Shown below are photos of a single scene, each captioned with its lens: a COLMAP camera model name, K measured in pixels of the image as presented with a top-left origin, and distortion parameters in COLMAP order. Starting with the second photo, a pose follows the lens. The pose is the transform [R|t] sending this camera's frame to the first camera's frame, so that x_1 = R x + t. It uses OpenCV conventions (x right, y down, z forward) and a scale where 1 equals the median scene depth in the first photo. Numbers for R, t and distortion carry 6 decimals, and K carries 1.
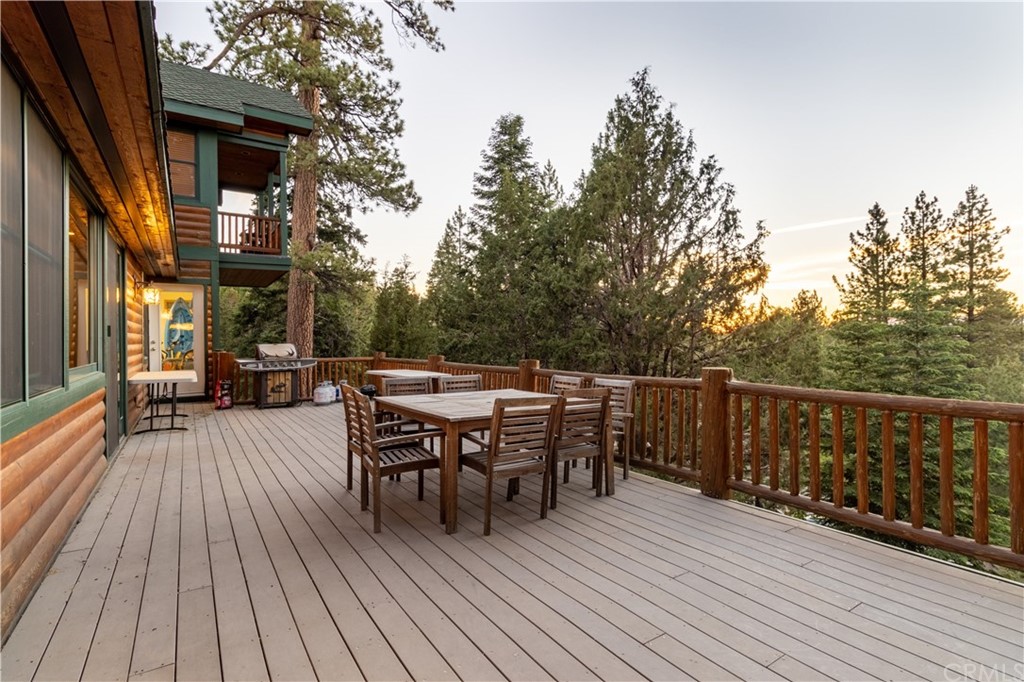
lens RADIAL K [[478.4, 0, 516.4], [0, 478.4, 338.9], [0, 0, 1]] dist [0.002071, -0.000339]
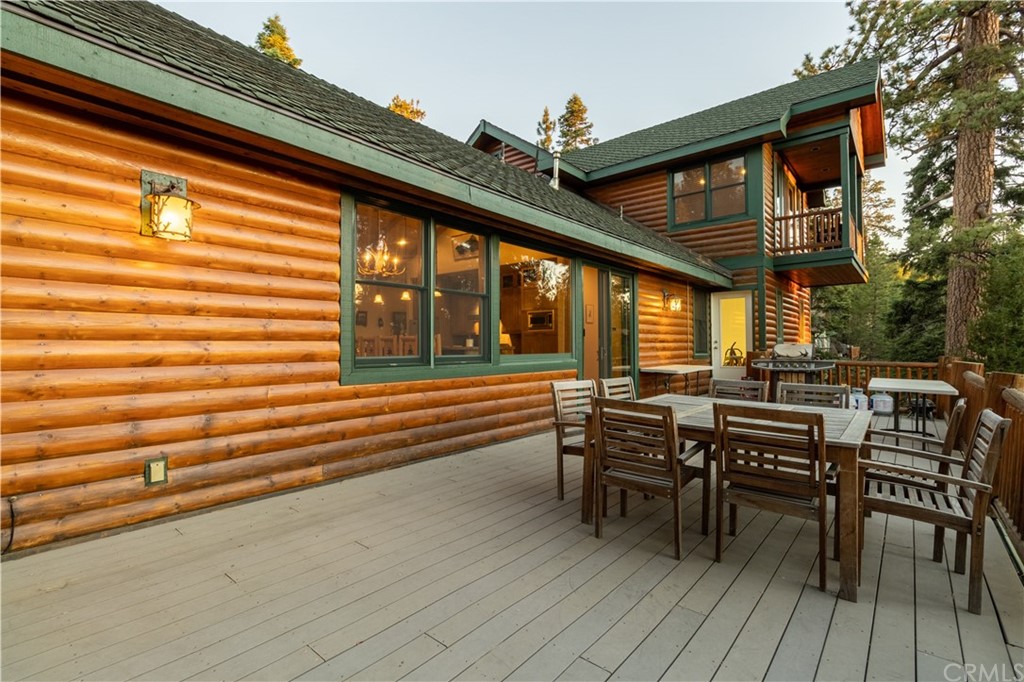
lens RADIAL K [[478.4, 0, 518.5], [0, 478.4, 342.6], [0, 0, 1]] dist [0.002071, -0.000339]
pose [[0.284349, 0.003182, -0.958716, 0.247394], [0.000320, 0.999994, 0.003413, 0.004052], [0.958721, -0.001277, 0.284346, 0.172843]]
